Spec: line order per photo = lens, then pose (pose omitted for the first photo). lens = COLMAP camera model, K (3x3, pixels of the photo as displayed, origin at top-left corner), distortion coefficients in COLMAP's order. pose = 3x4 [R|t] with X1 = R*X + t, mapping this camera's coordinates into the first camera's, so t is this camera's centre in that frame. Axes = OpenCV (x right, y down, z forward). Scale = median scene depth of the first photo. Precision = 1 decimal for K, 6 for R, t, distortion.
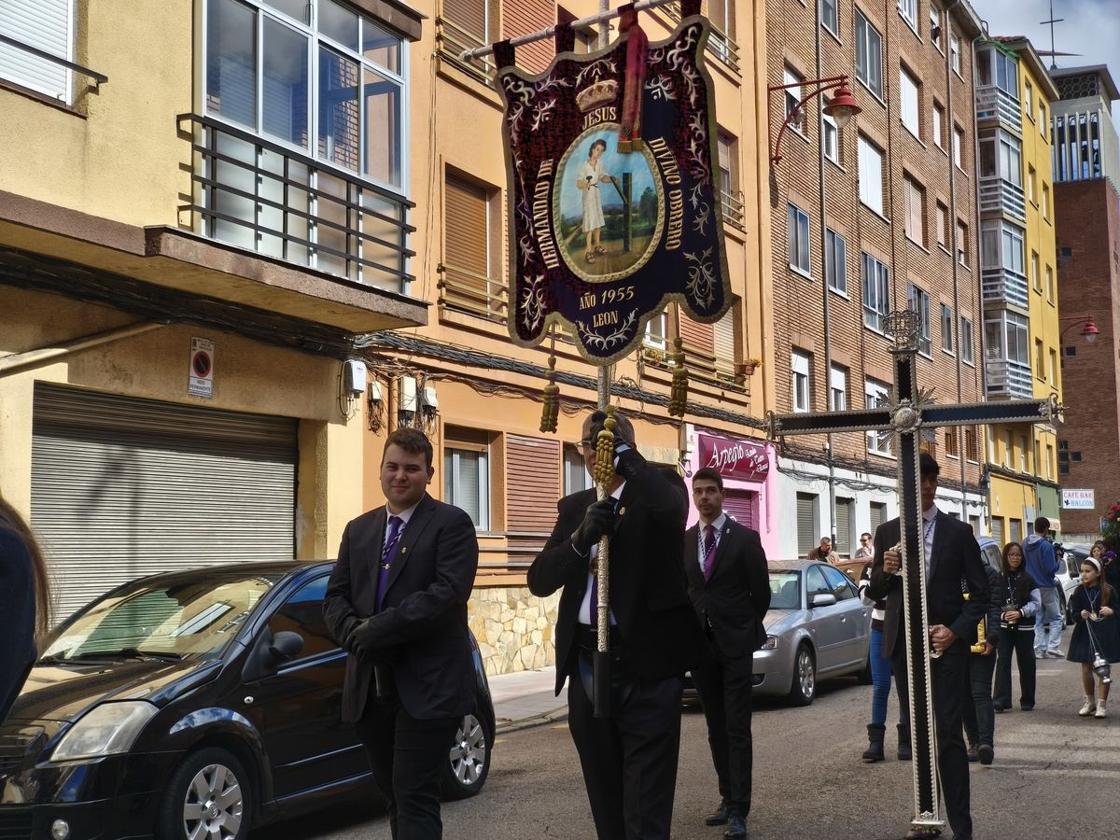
lens RADIAL K [[1505.3, 0, 560.6], [0, 1505.3, 415.1], [0, 0, 1]] dist [0.048077, 0.035119]
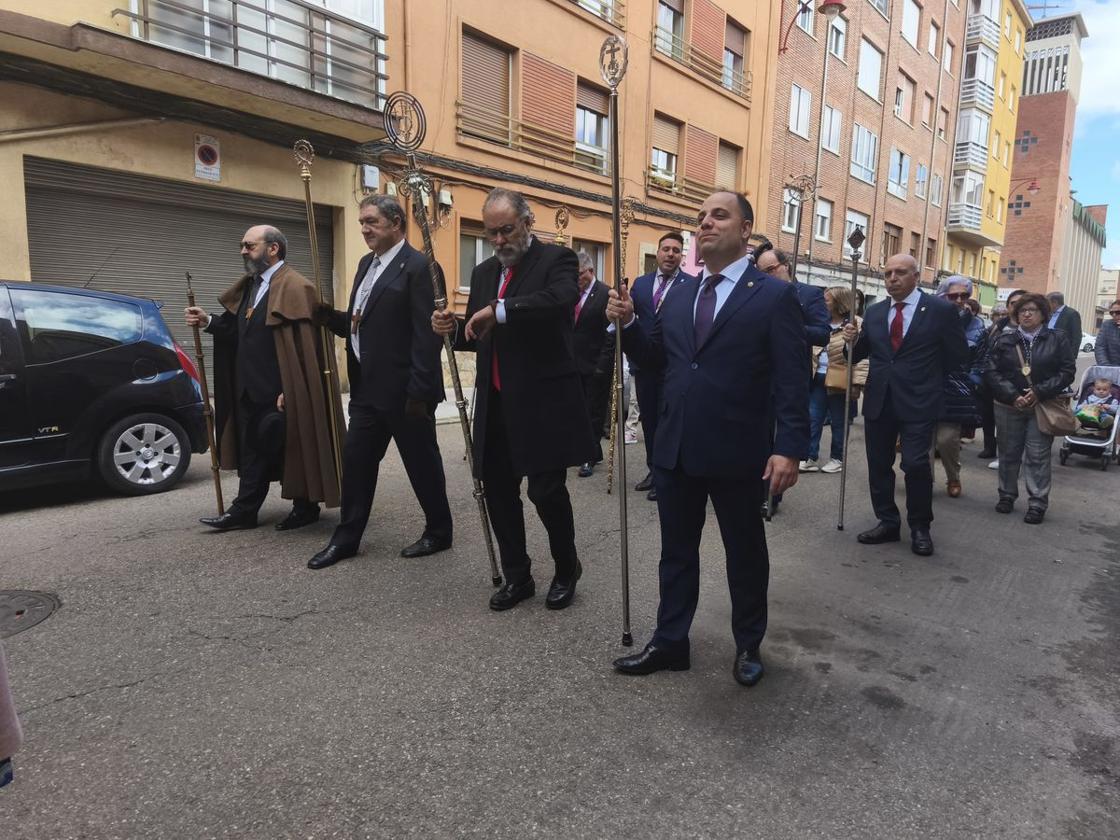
lens RADIAL K [[727.4, 0, 563.1], [0, 727.4, 423.9], [0, 0, 1]] dist [0.086507, -0.074705]
pose [[0.972357, 0.065066, -0.224253, 0.112650], [-0.011799, 0.972857, 0.231108, 0.020184], [0.233203, -0.222074, 0.946731, 0.168272]]
